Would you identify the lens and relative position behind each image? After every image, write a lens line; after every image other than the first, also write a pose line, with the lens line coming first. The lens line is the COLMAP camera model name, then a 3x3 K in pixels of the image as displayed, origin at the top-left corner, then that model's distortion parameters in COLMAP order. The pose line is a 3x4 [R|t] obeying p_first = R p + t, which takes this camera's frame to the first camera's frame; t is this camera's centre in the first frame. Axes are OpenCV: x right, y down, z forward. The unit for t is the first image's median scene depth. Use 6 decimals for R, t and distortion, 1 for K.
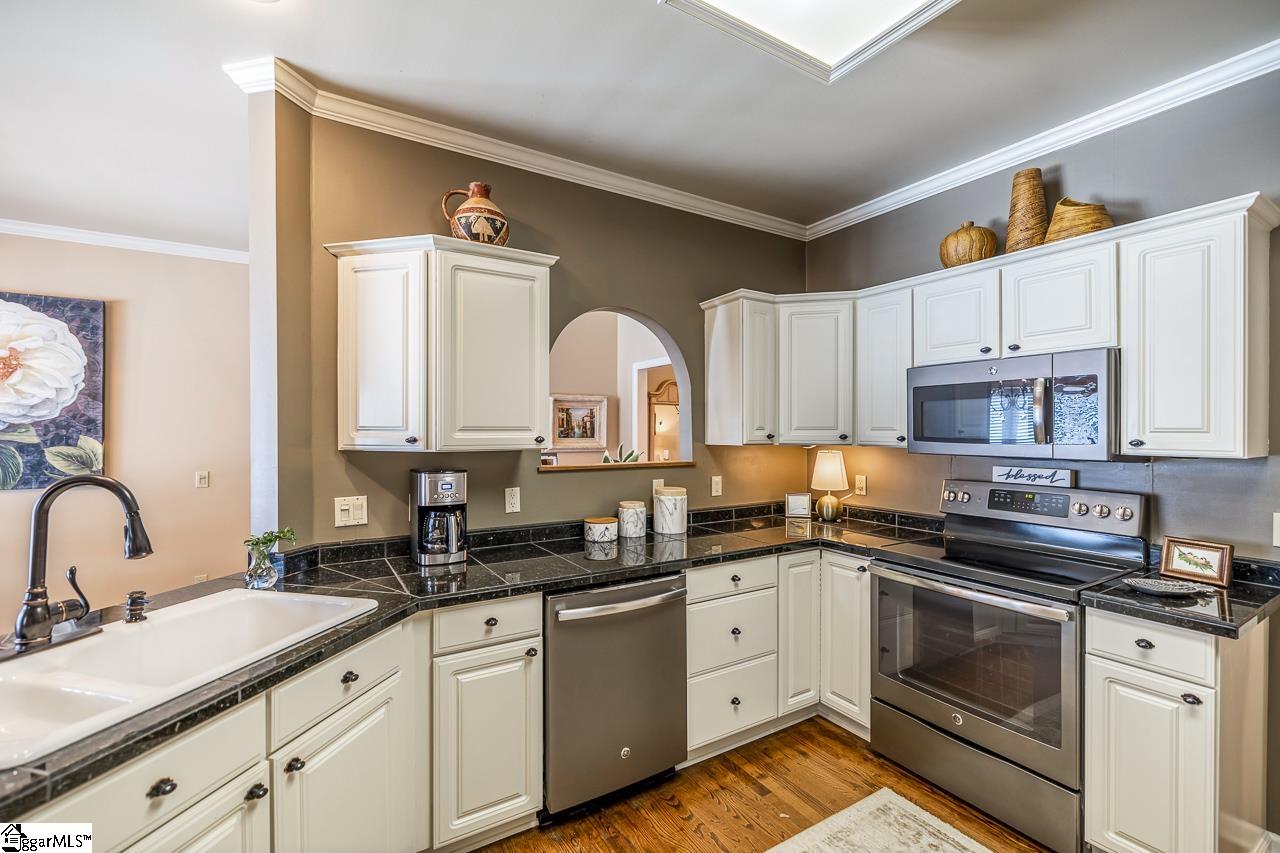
lens RADIAL K [[546.5, 0, 631.8], [0, 546.5, 431.7], [0, 0, 1]] dist [-0.001895, -0.000077]
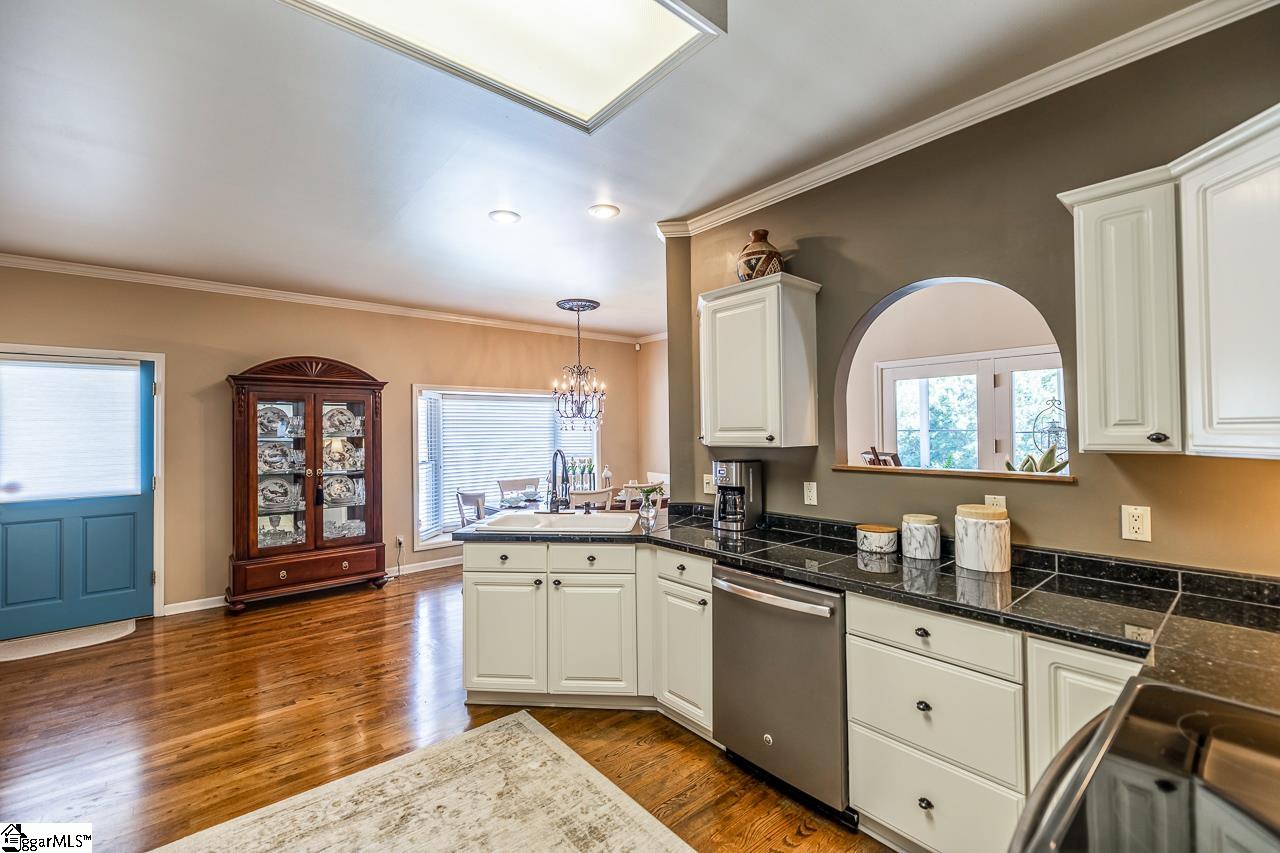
lens RADIAL K [[546.5, 0, 632.6], [0, 546.5, 424.0], [0, 0, 1]] dist [-0.001895, -0.000077]
pose [[0.140737, -0.016055, -0.989917, 0.817557], [0.009480, 0.999845, -0.014868, -0.000951], [0.990002, -0.007292, 0.140867, 0.494047]]
